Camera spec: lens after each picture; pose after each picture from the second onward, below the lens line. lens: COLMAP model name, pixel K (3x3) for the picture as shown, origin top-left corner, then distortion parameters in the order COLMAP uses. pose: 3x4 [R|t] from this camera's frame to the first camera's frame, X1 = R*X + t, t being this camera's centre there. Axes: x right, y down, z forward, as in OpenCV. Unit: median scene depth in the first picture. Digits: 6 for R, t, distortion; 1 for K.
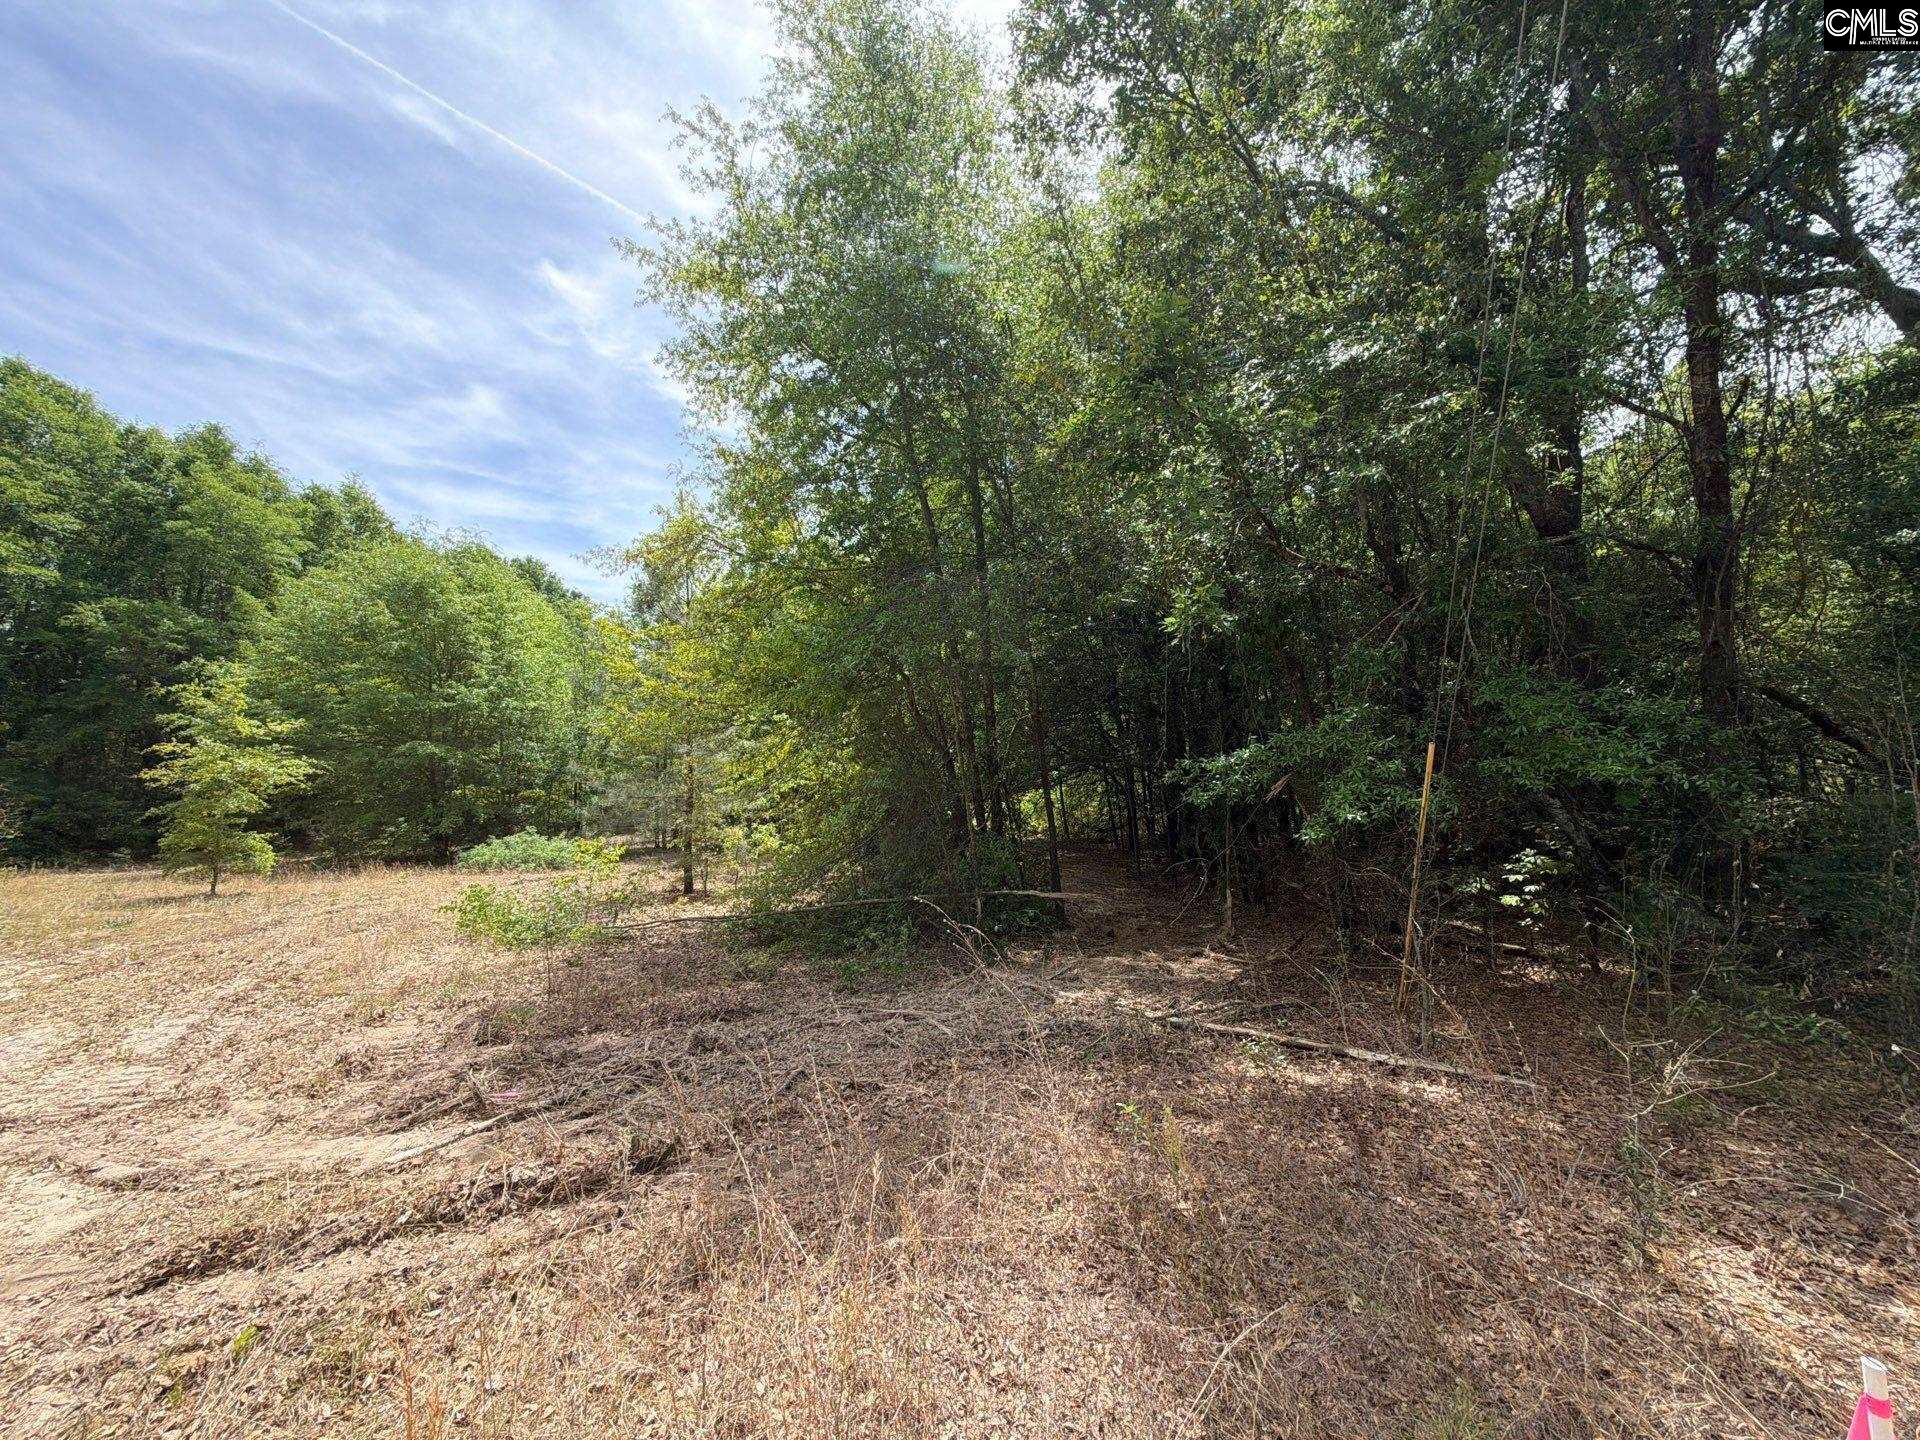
lens RADIAL K [[761.3, 0, 959.5], [0, 761.3, 717.4], [0, 0, 1]] dist [0.002111, -0.000142]
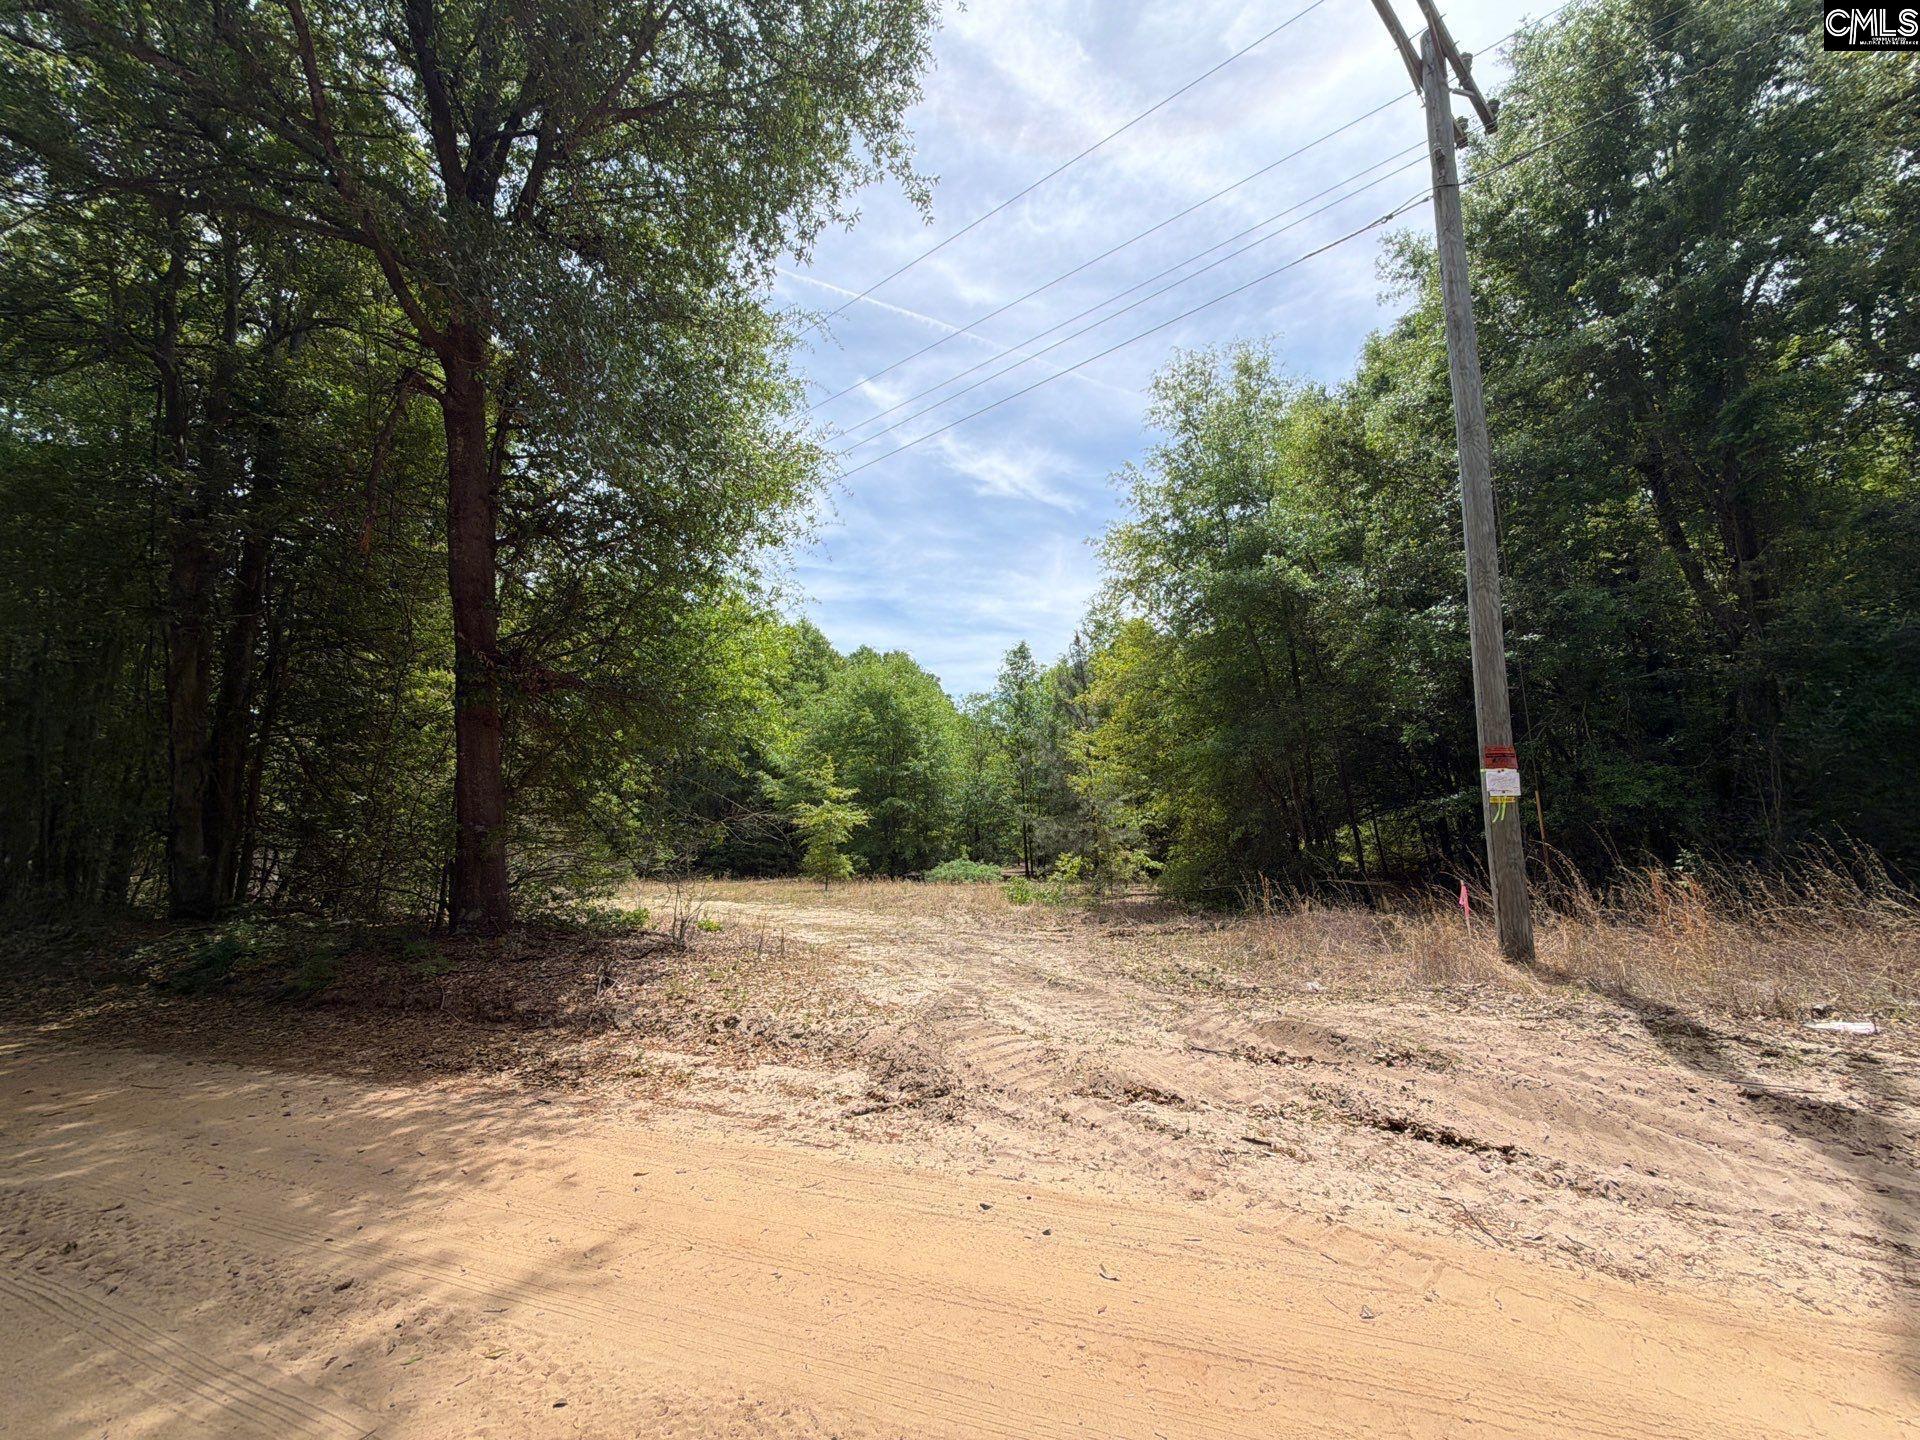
lens RADIAL K [[761.9, 0, 960.1], [0, 761.9, 717.5], [0, 0, 1]] dist [0.001511, 0.000035]
pose [[0.931660, -0.064580, -0.357547, -0.058235], [0.044272, 0.996922, -0.064704, -0.044766], [0.360625, 0.044452, 0.931651, -0.685587]]
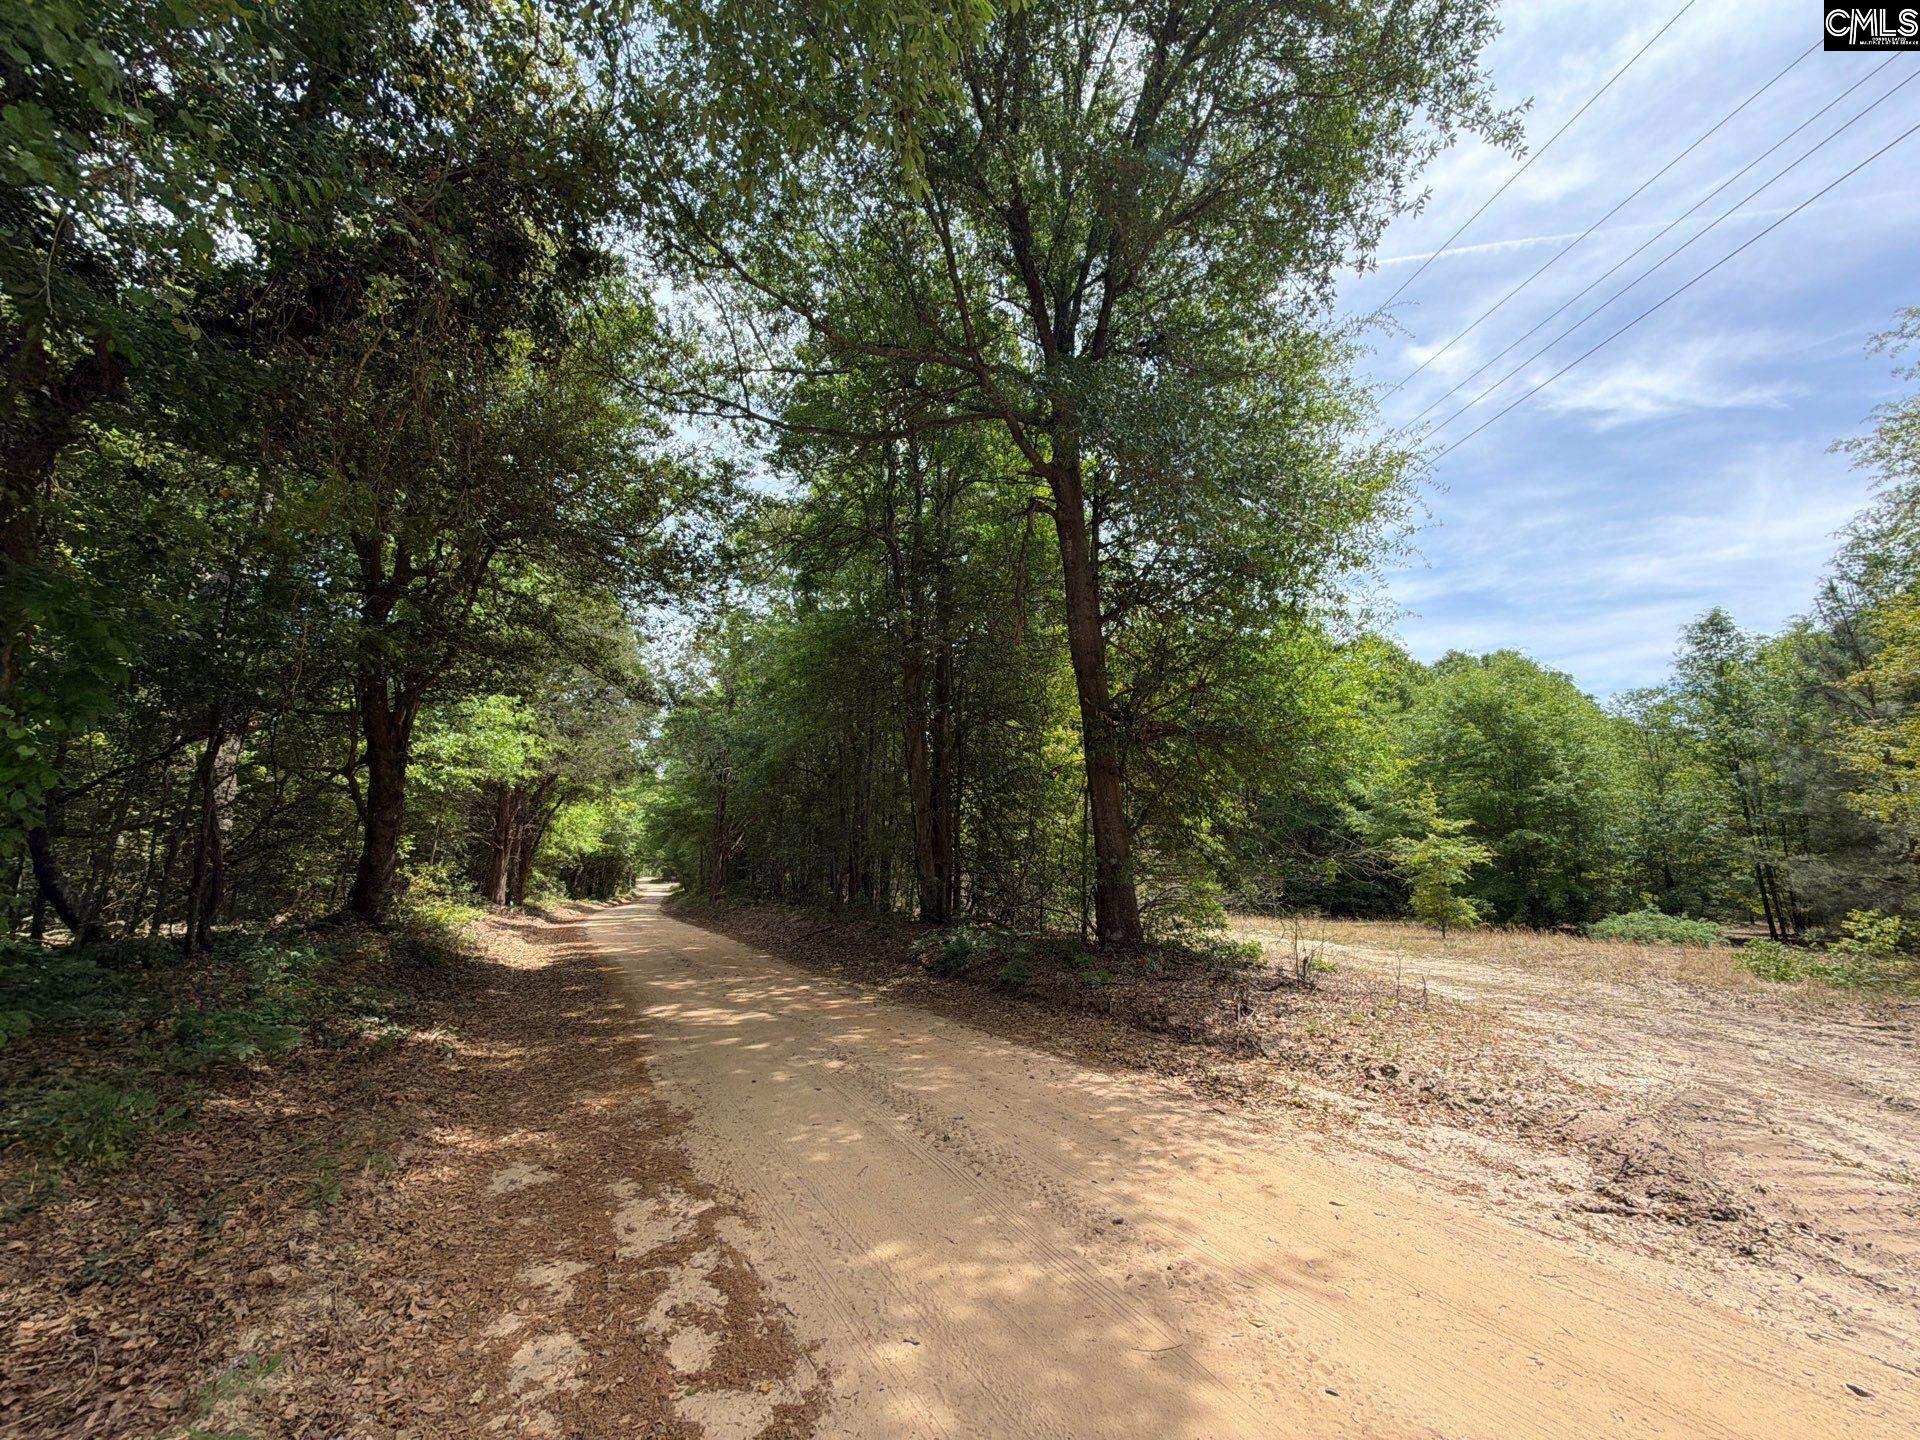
lens RADIAL K [[761.9, 0, 960.1], [0, 761.9, 717.5], [0, 0, 1]] dist [0.001511, 0.000035]
pose [[0.470166, -0.165443, -0.866933, -0.065162], [0.069805, 0.986167, -0.150340, -0.048822], [0.879813, 0.010169, 0.475211, -0.723834]]
